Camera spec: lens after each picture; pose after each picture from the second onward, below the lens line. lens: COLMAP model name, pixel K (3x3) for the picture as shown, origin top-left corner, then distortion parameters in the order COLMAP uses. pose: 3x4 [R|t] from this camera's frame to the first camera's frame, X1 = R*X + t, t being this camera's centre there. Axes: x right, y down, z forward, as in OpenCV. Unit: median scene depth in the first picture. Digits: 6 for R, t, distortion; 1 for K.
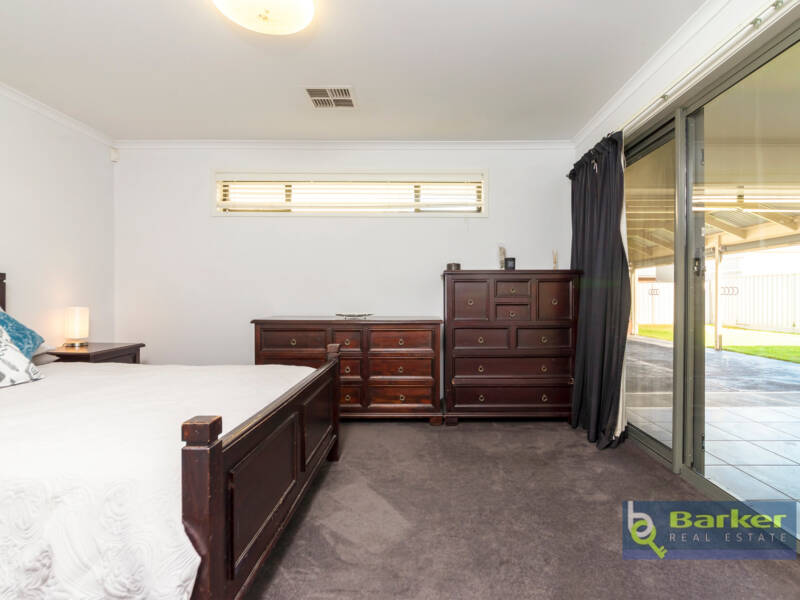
lens RADIAL K [[403.6, 0, 408.0], [0, 403.6, 301.4], [0, 0, 1]] dist [0.000773, -0.003778]
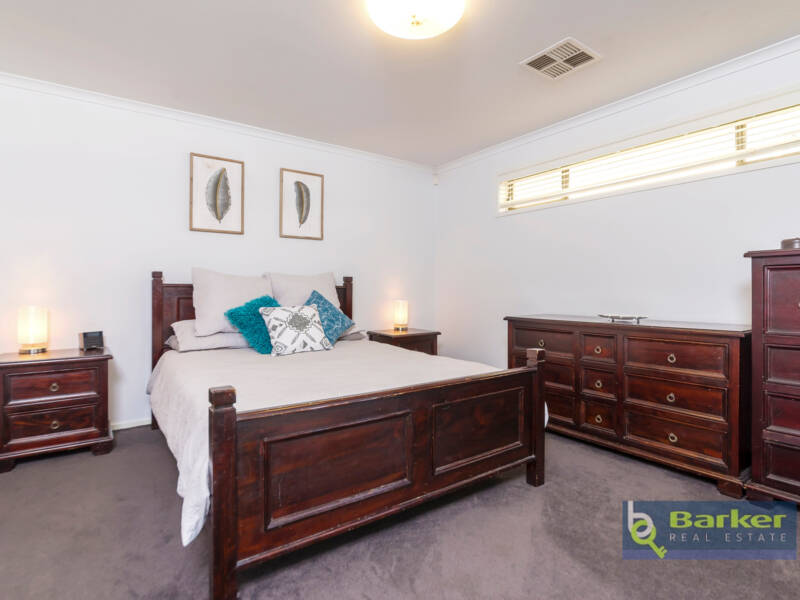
lens RADIAL K [[403.6, 0, 401.2], [0, 403.6, 294.8], [0, 0, 1]] dist [0.000773, -0.003778]
pose [[0.610819, 0.005882, -0.791748, 0.247802], [-0.011213, 0.999936, -0.001221, -0.003567], [0.791691, 0.009624, 0.610846, 0.193674]]
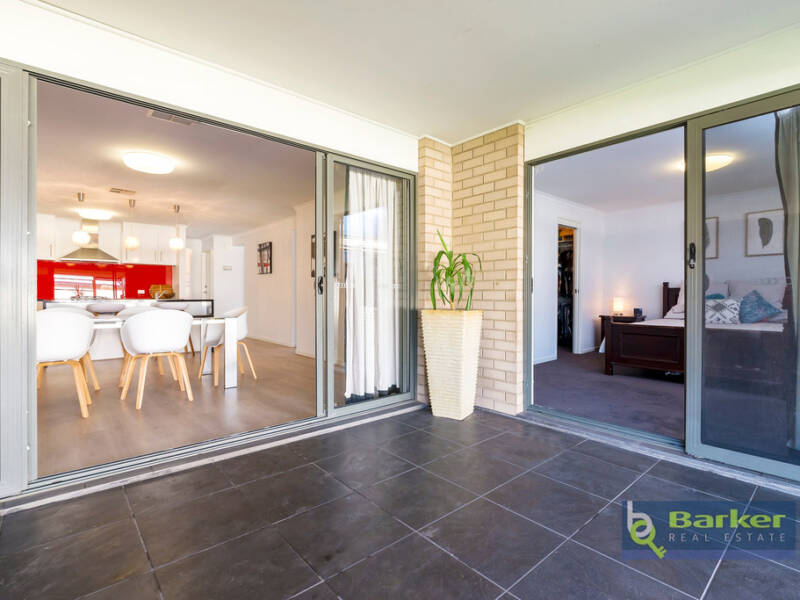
lens RADIAL K [[398.9, 0, 396.9], [0, 398.9, 296.0], [0, 0, 1]] dist [-0.014355, -0.000134]
pose [[-0.737219, 0.002695, -0.675649, 1.462240], [-0.008064, 0.999886, 0.012787, 0.001173], [0.675606, 0.014875, -0.737113, 0.859320]]
